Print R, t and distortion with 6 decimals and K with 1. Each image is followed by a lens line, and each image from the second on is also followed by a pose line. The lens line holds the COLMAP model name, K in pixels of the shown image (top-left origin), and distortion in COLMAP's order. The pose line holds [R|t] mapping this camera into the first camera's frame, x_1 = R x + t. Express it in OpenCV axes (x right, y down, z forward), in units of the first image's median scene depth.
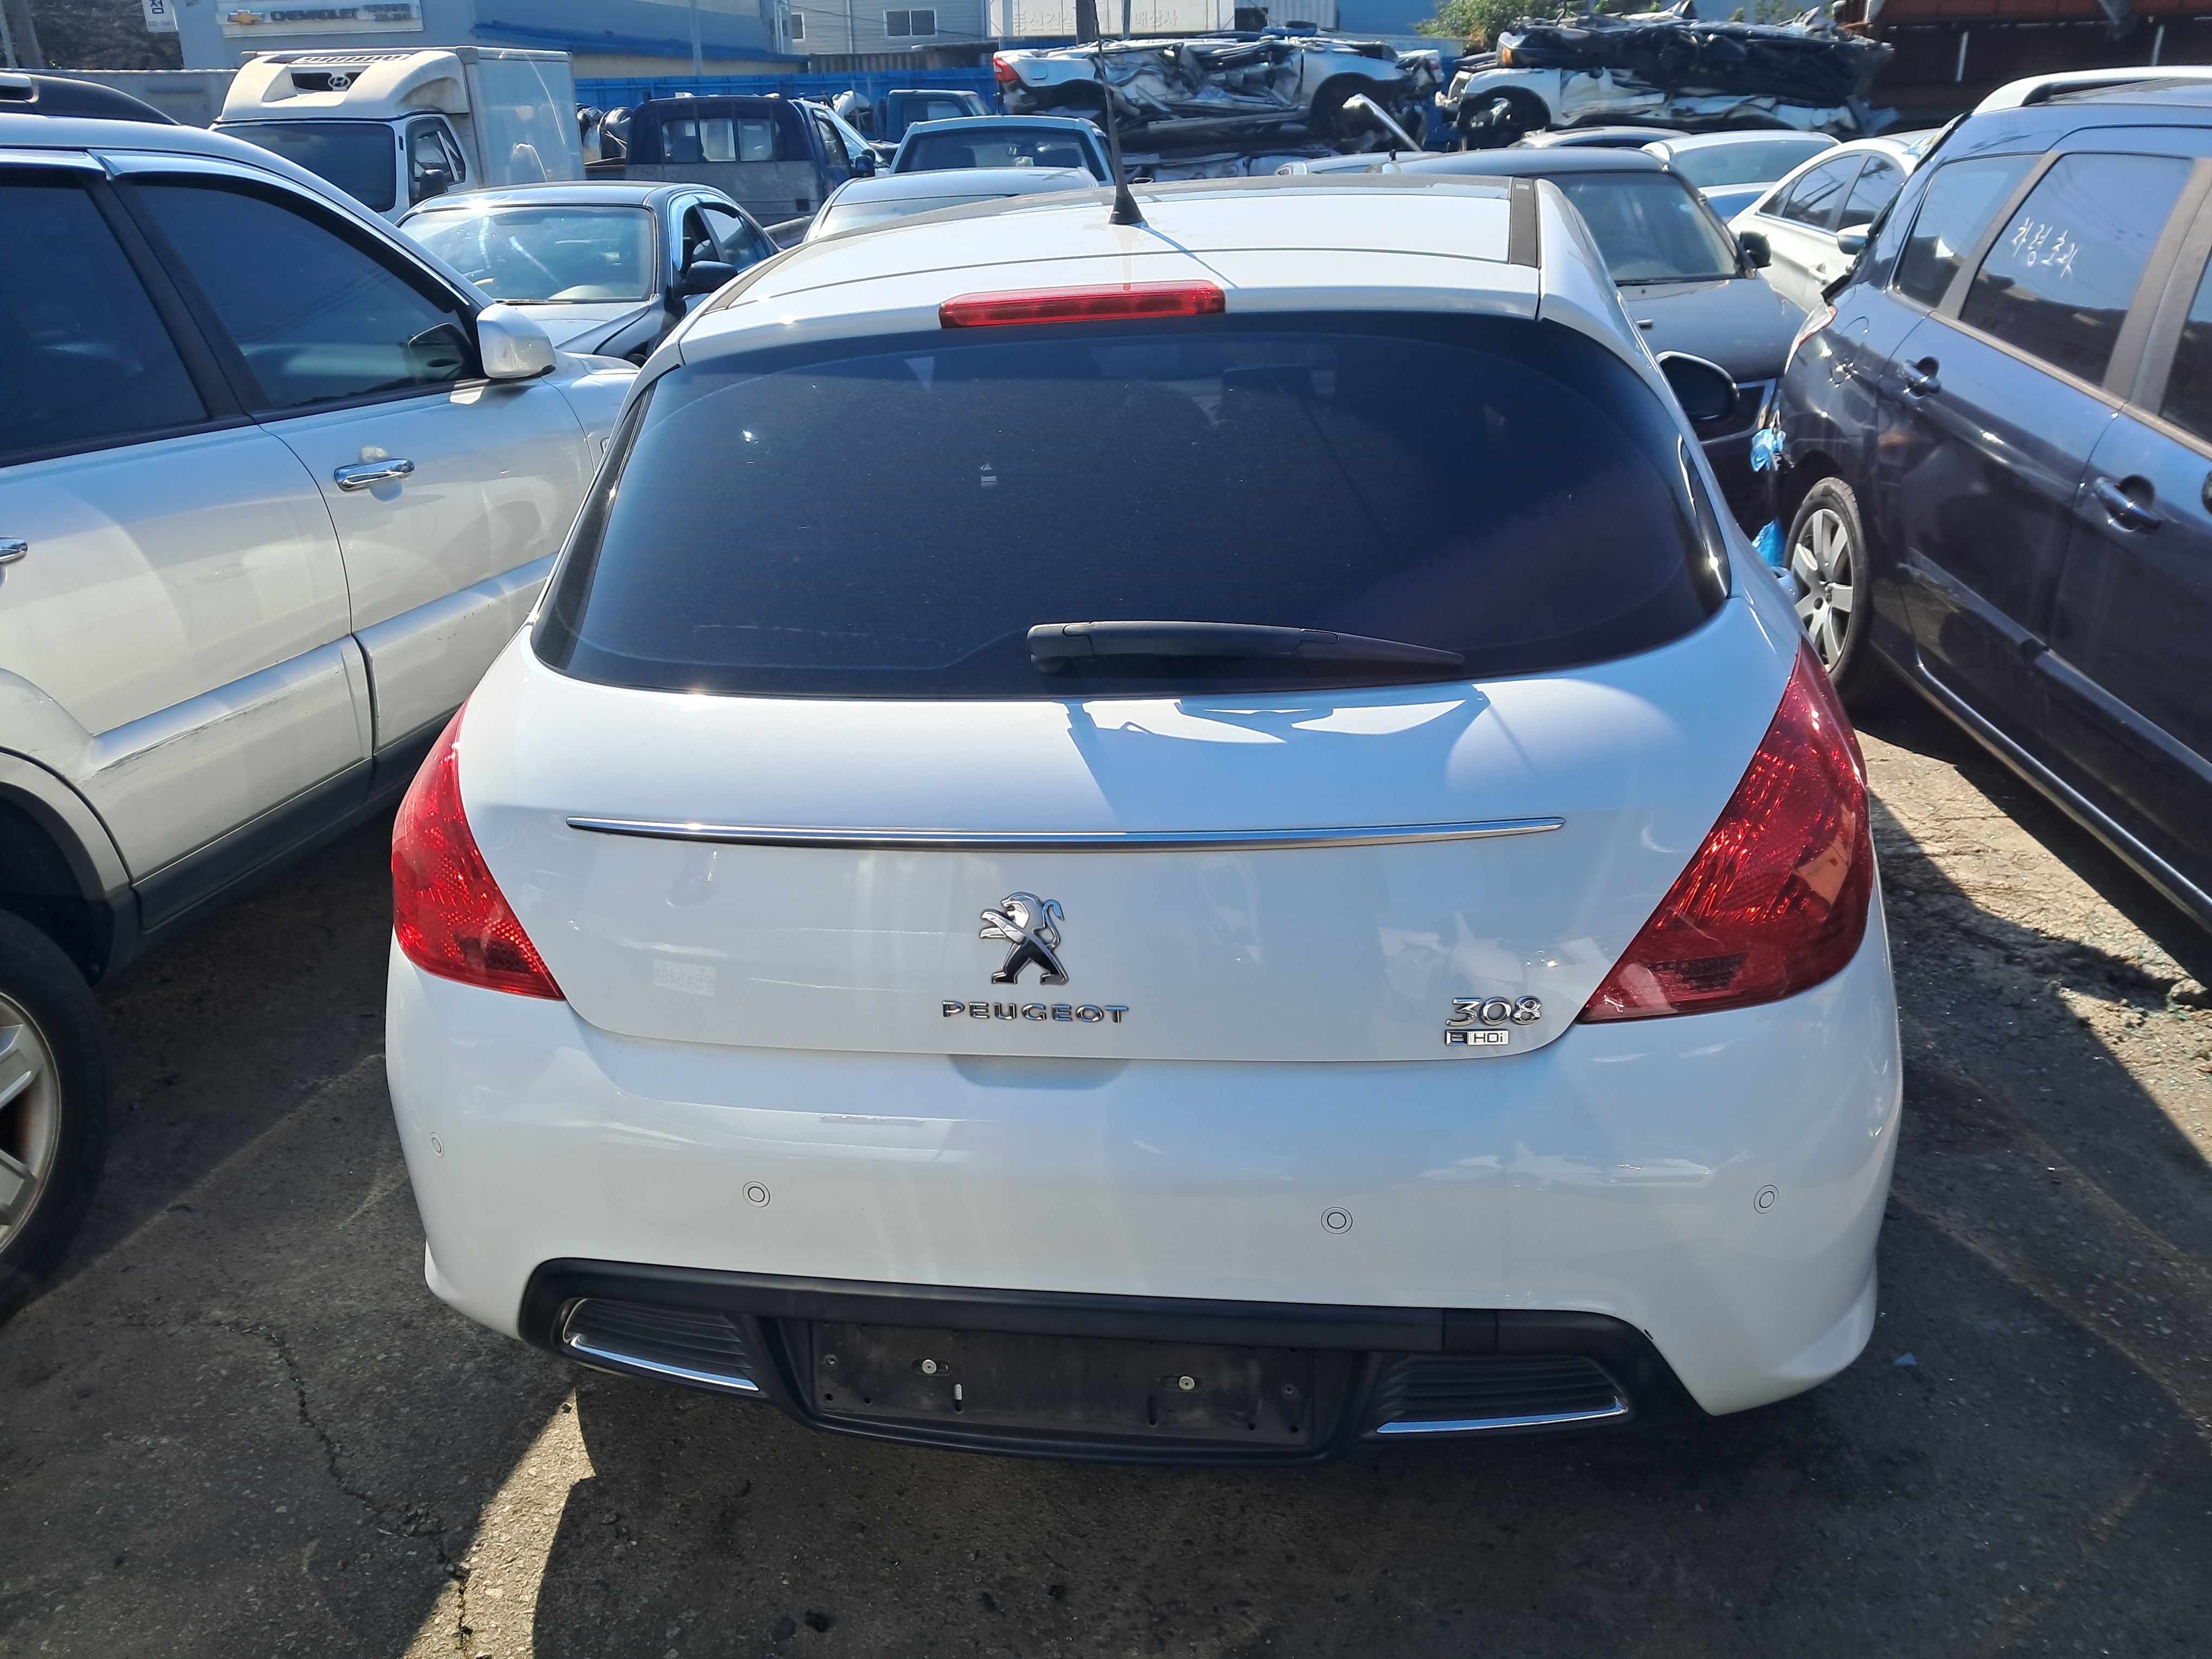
lens RADIAL K [[1789.5, 0, 1105.0], [0, 1789.5, 807.8], [0, 0, 1]] dist [0.001915, 0.005397]
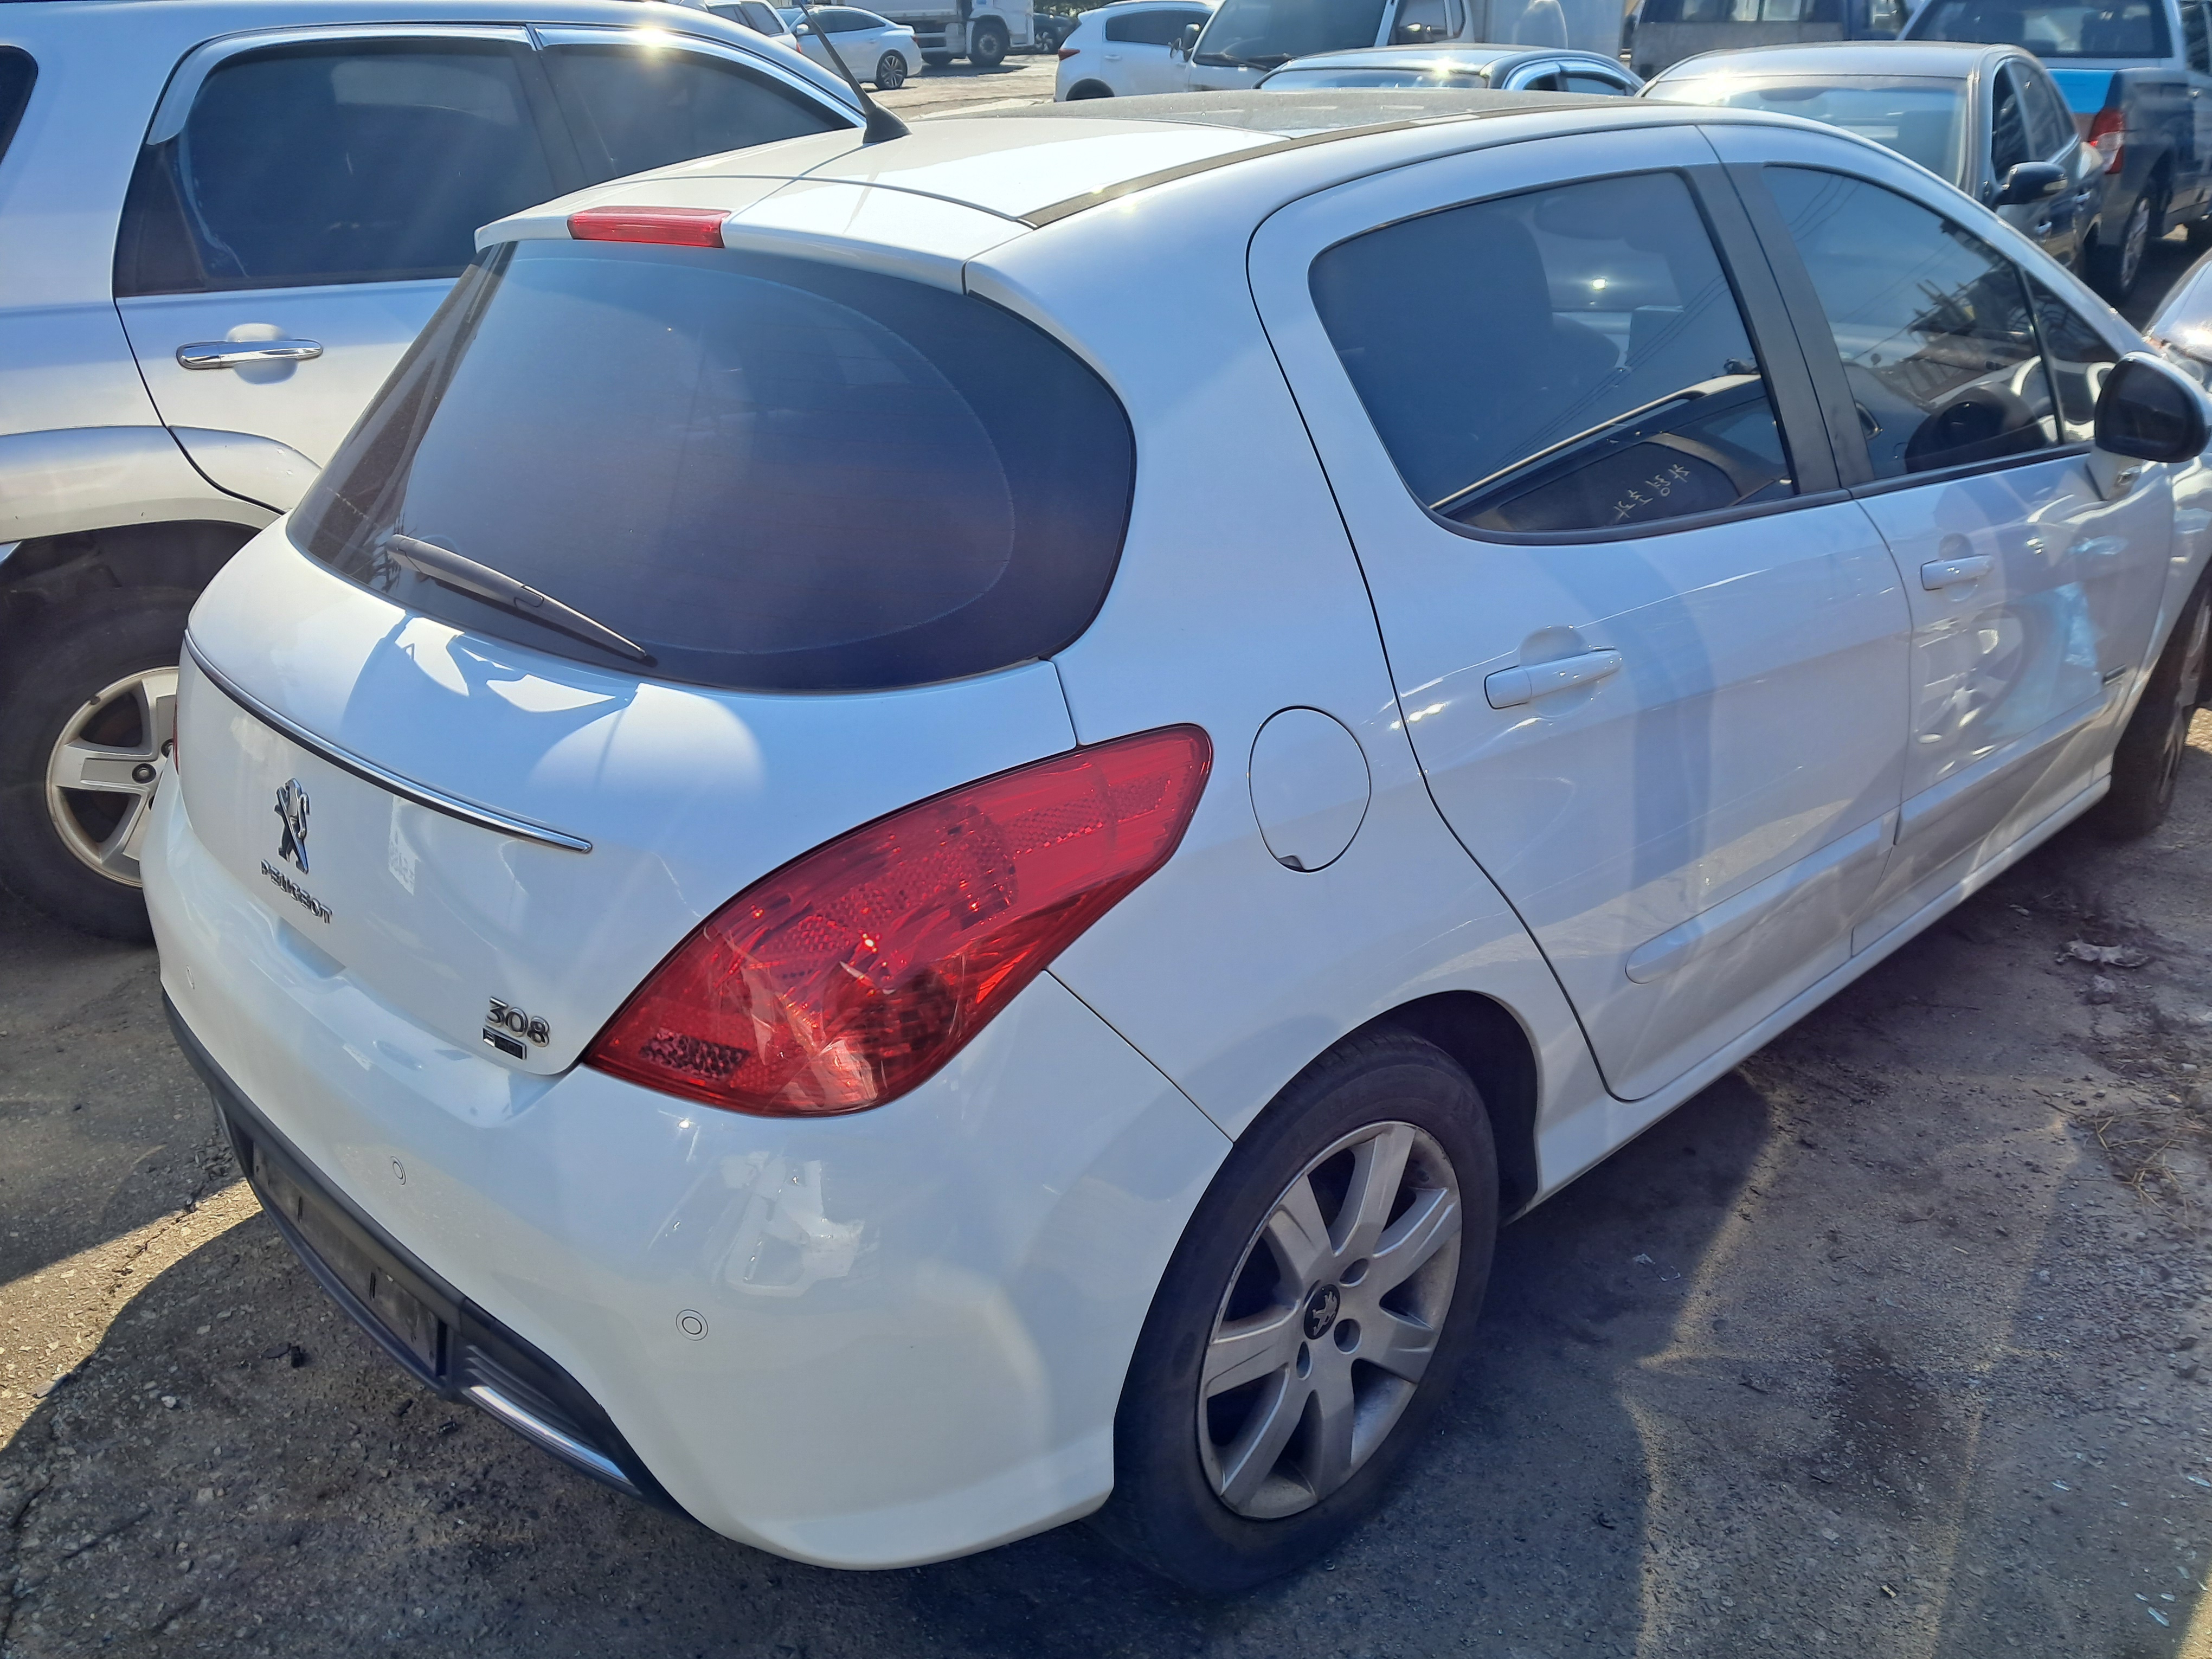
lens RADIAL K [[1795.4, 0, 1103.0], [0, 1795.4, 773.6], [0, 0, 1]] dist [0.027076, -0.006903]
pose [[0.807926, 0.247703, -0.534696, 0.530107], [-0.218011, 0.968626, 0.119309, -0.108607], [0.547474, 0.020177, 0.836580, 0.203565]]
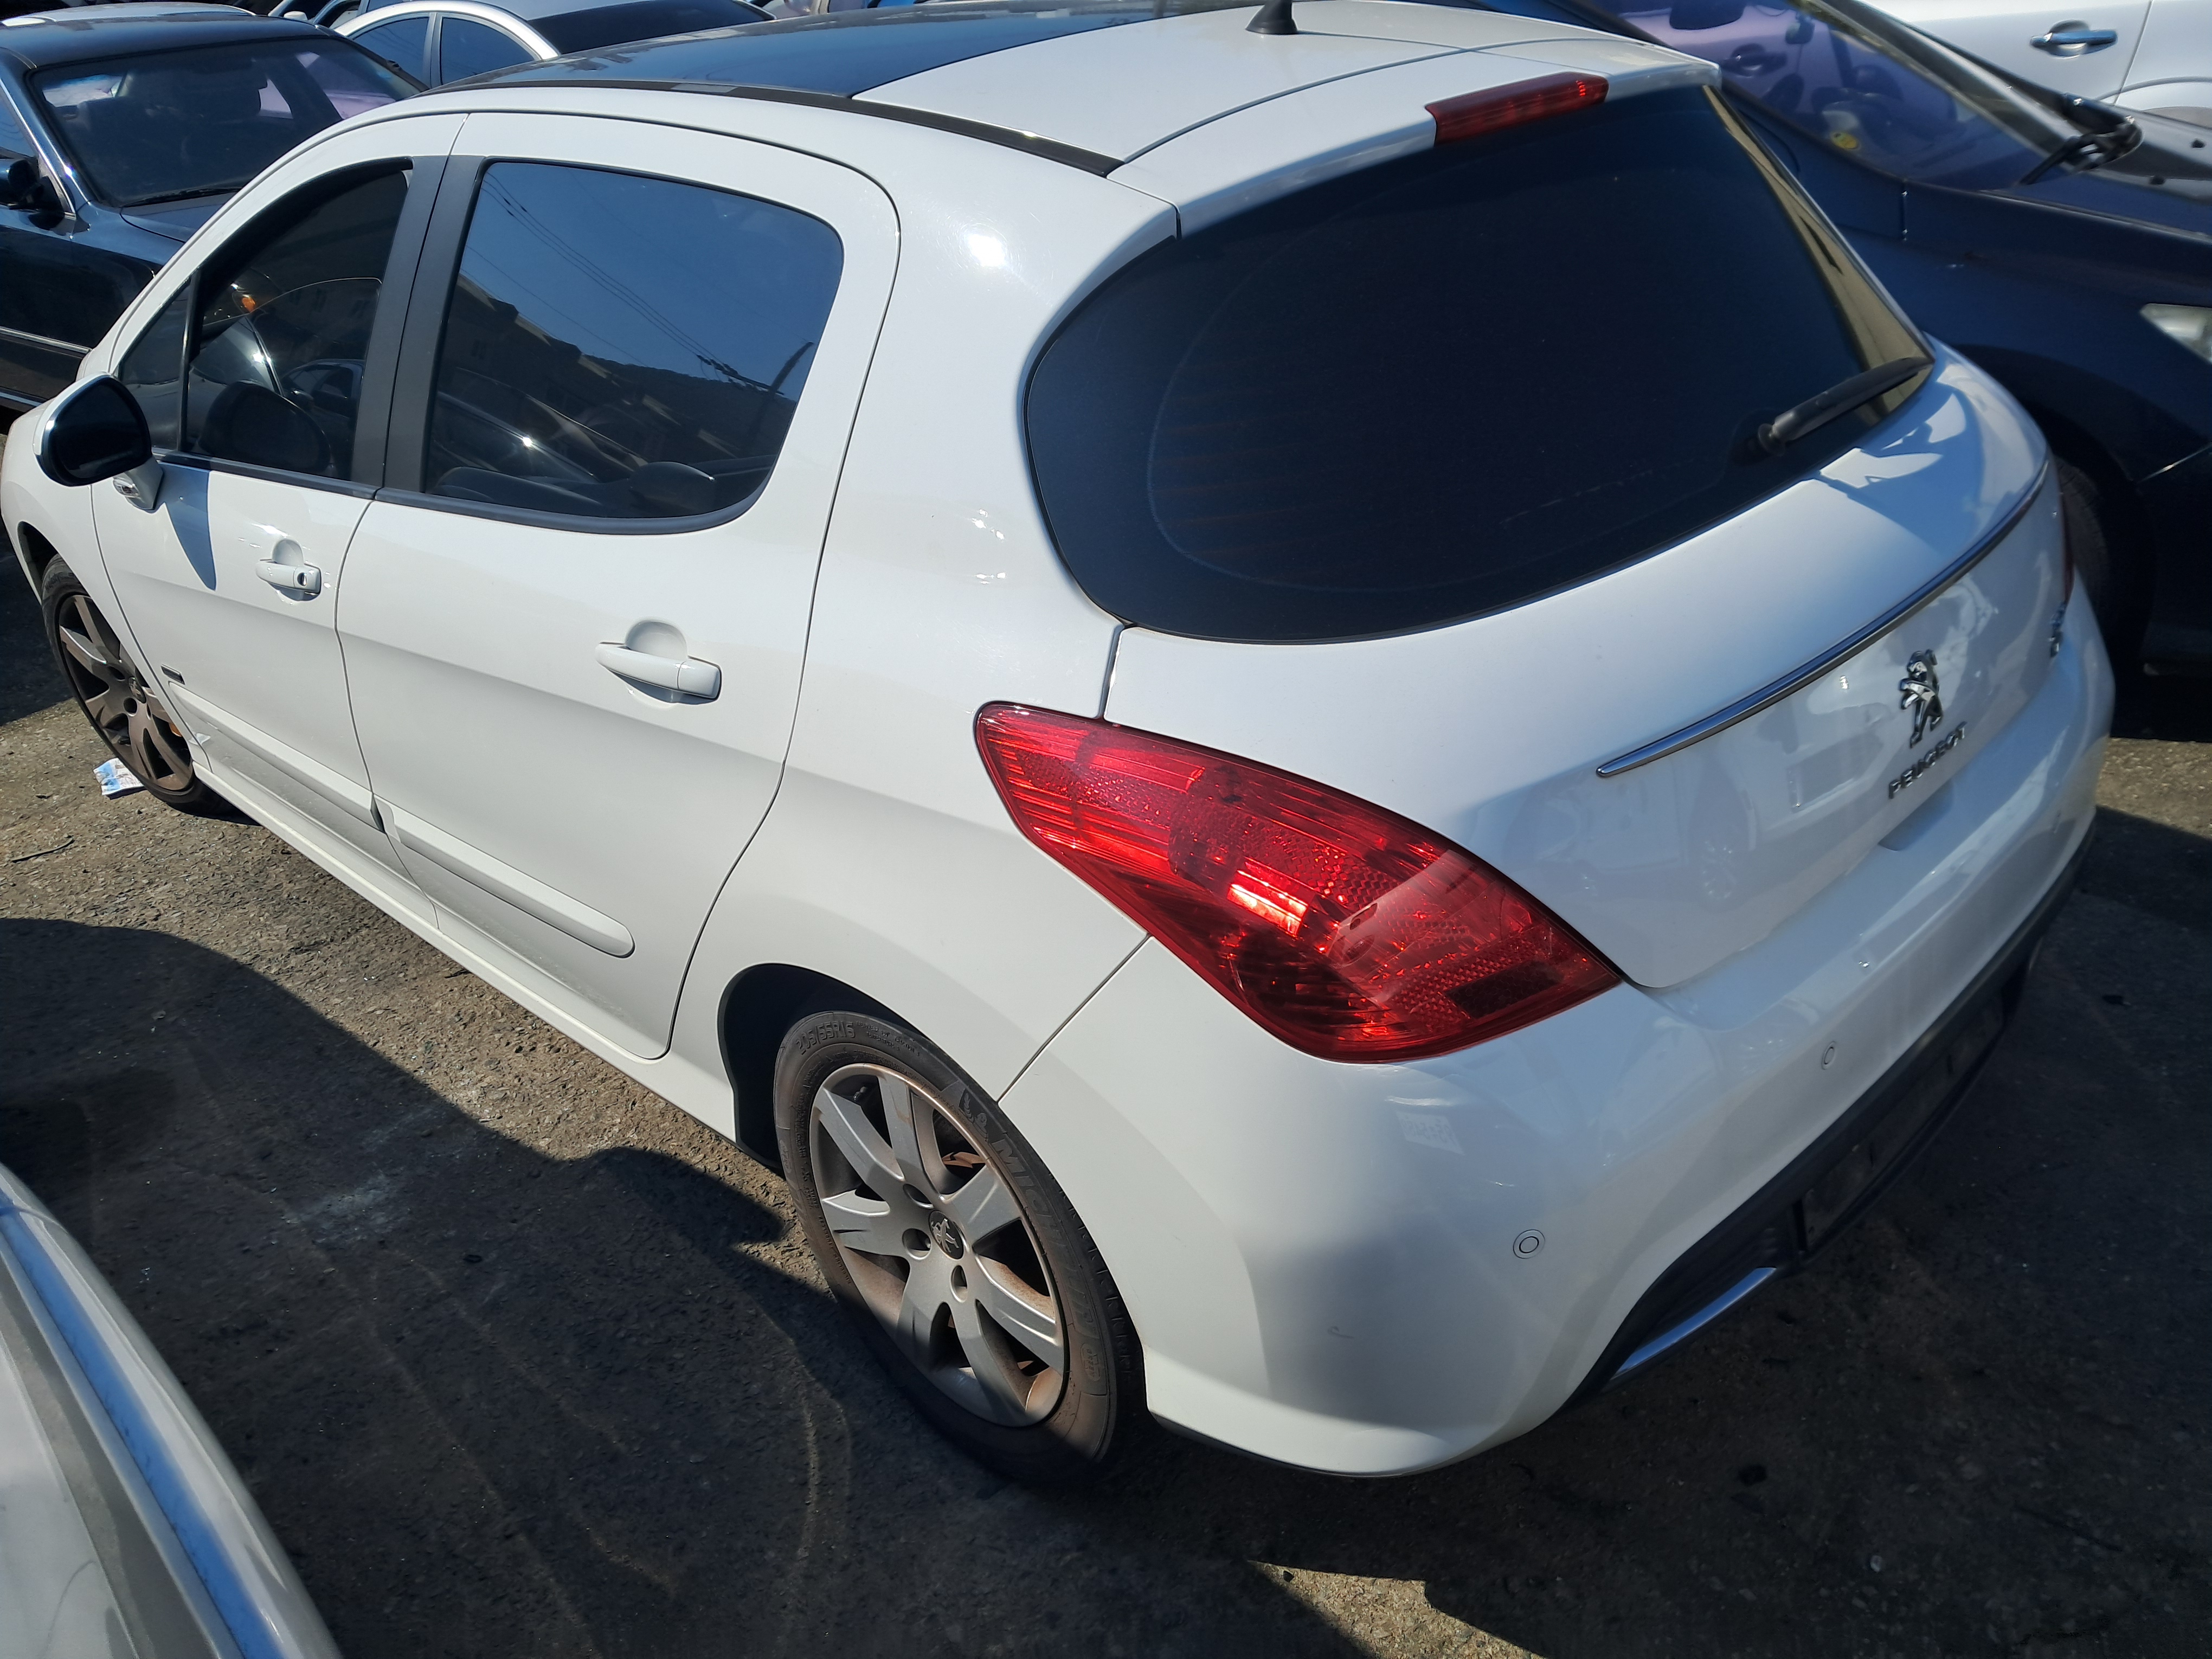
lens RADIAL K [[1717.3, 0, 1093.7], [0, 1717.3, 829.8], [0, 0, 1]] dist [-0.034074, 0.048028]
pose [[0.584494, -0.388925, 0.712113, -0.610541], [0.346090, 0.913296, 0.214737, -0.134685], [-0.733886, 0.120943, 0.668419, 0.400002]]
